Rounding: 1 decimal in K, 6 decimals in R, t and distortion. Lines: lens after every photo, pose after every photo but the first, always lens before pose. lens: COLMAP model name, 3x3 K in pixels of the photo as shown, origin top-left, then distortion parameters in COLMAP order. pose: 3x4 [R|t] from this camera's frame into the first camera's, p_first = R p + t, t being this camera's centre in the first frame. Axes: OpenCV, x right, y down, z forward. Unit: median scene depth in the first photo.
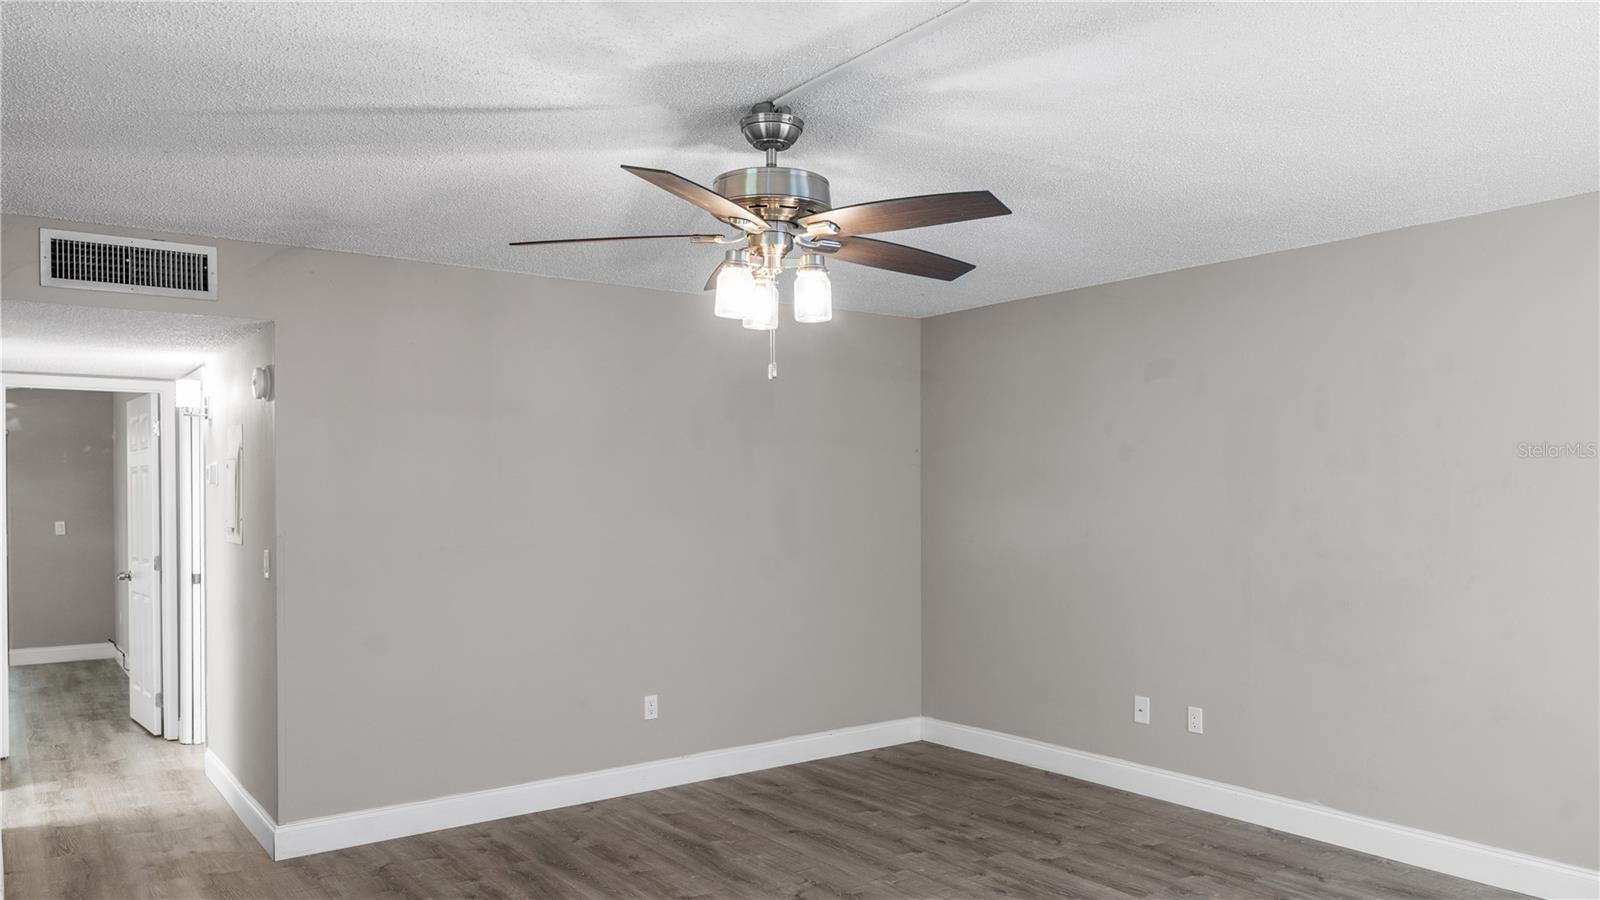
lens RADIAL K [[1087.7, 0, 801.0], [0, 1087.7, 507.0], [0, 0, 1]] dist [0.001341, -0.000775]
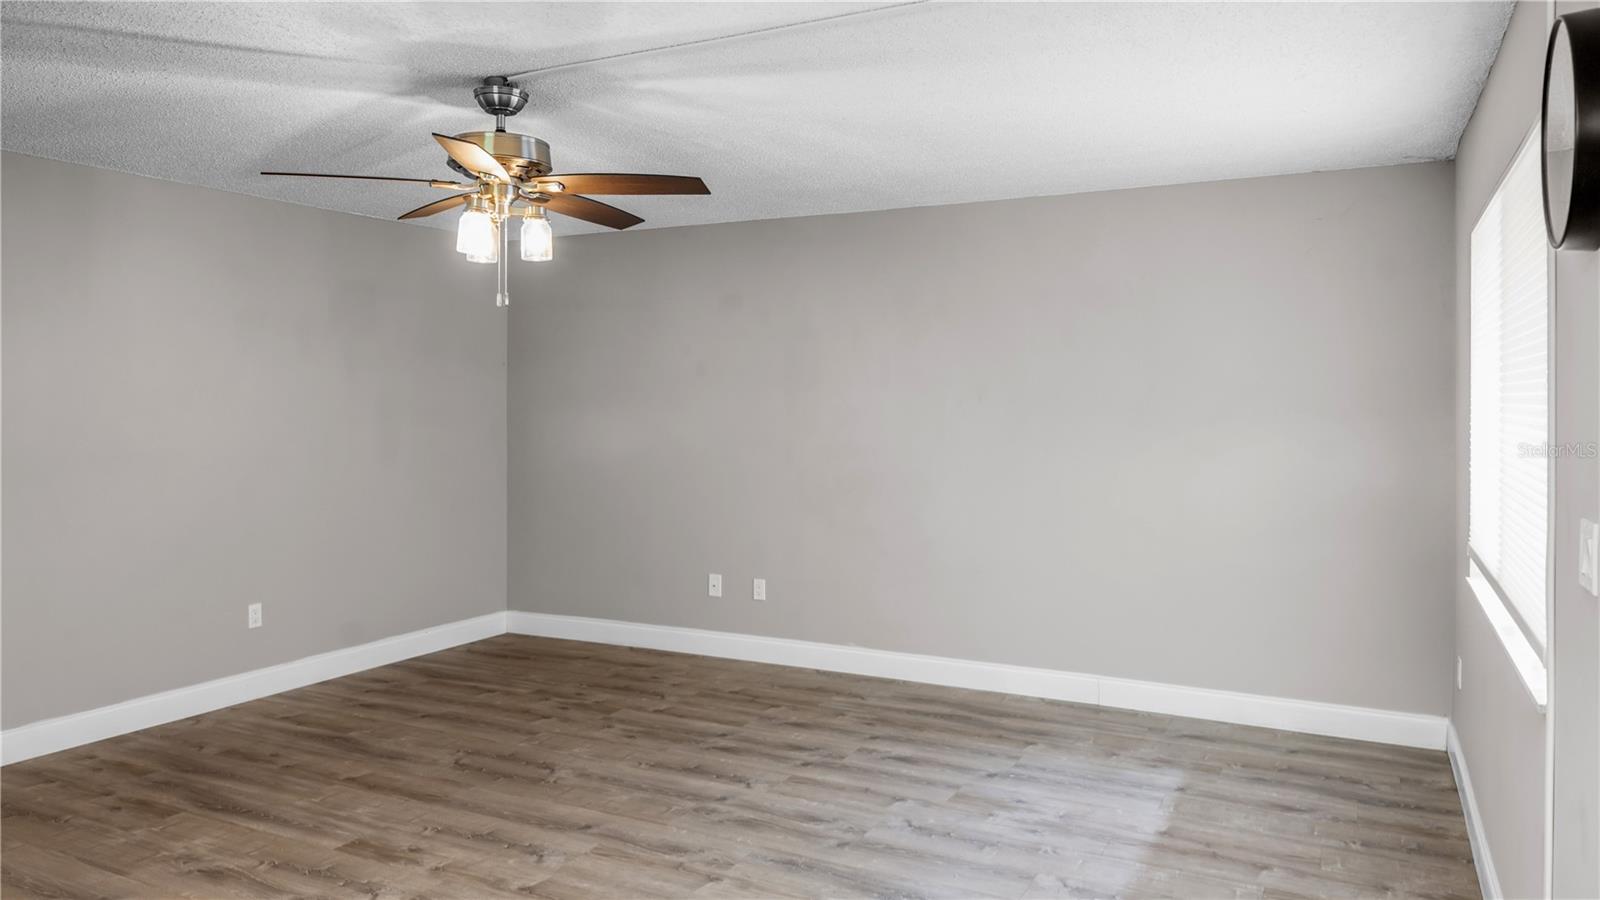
lens RADIAL K [[1102.5, 0, 769.5], [0, 1102.5, 414.2], [0, 0, 1]] dist [-0.000822, -0.001965]
pose [[0.904420, 0.001980, 0.426639, -0.183817], [-0.000013, 0.999989, -0.004614, 0.004782], [-0.426644, 0.004168, 0.904410, -0.149957]]
